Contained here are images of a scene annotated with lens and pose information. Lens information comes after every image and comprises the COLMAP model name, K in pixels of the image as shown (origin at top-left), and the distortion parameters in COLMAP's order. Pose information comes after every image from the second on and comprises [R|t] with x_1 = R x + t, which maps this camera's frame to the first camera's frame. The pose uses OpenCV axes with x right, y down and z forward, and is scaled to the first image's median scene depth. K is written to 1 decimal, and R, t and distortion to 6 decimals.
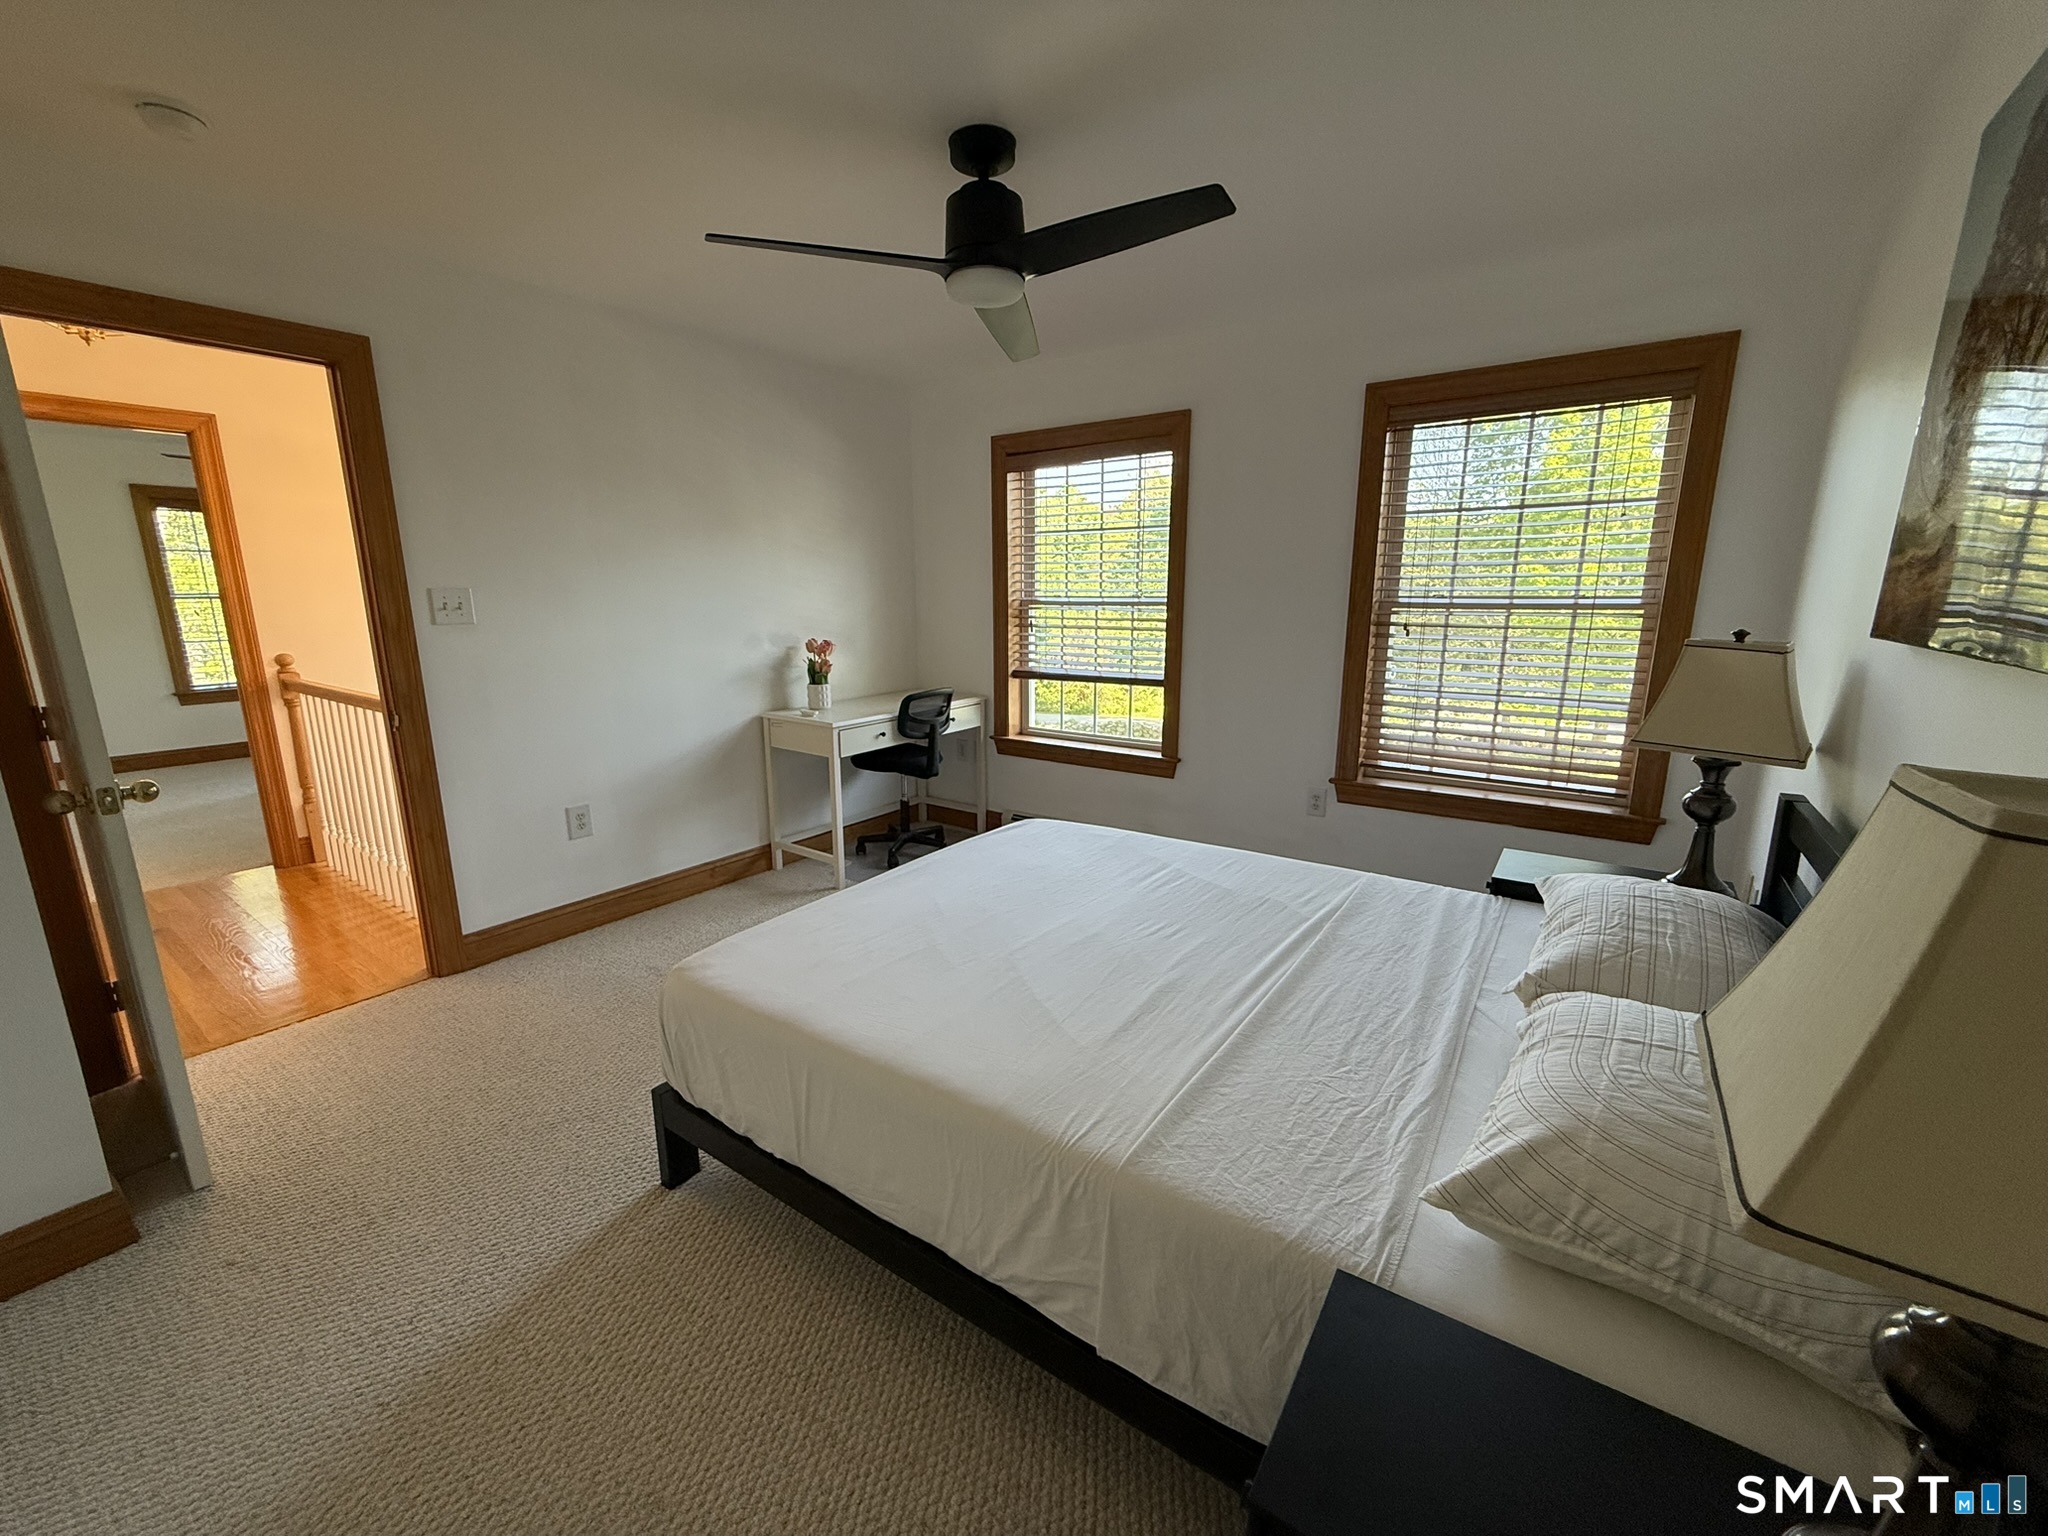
lens RADIAL K [[822.1, 0, 1019.1], [0, 822.1, 768.5], [0, 0, 1]] dist [0.000497, -0.000377]
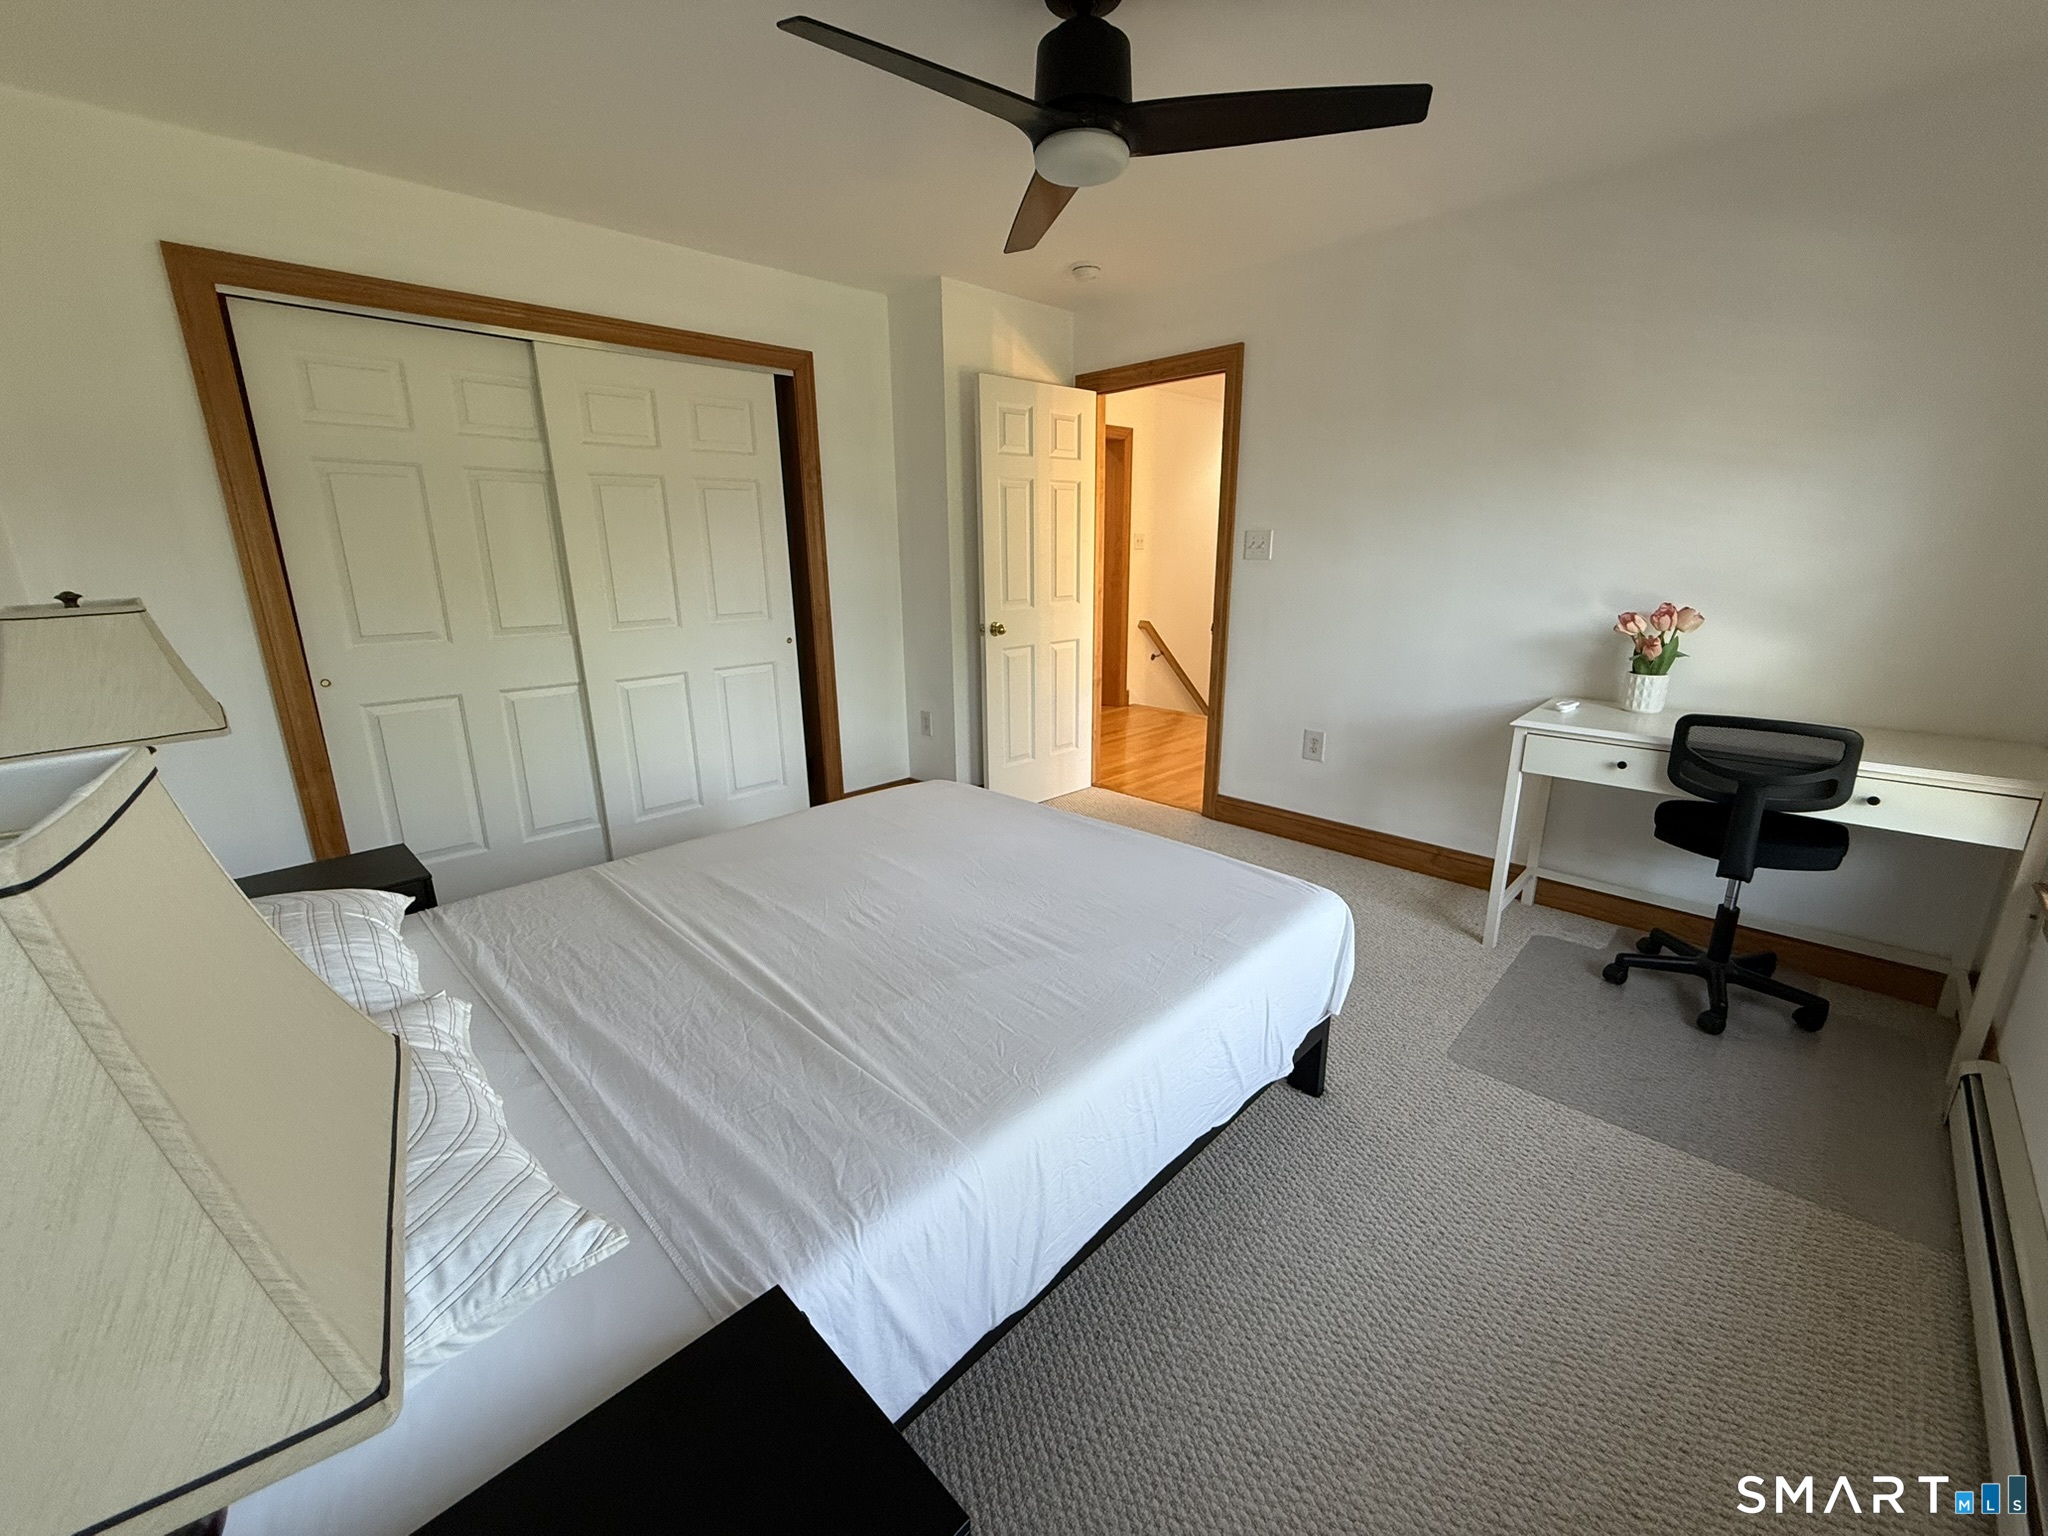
lens RADIAL K [[822.1, 0, 1019.1], [0, 822.1, 768.5], [0, 0, 1]] dist [0.000497, -0.000377]
pose [[-0.167212, 0.268177, -0.948747, 0.654746], [-0.199311, 0.933232, 0.298919, -0.175923], [0.965565, 0.239079, -0.102597, 0.833579]]
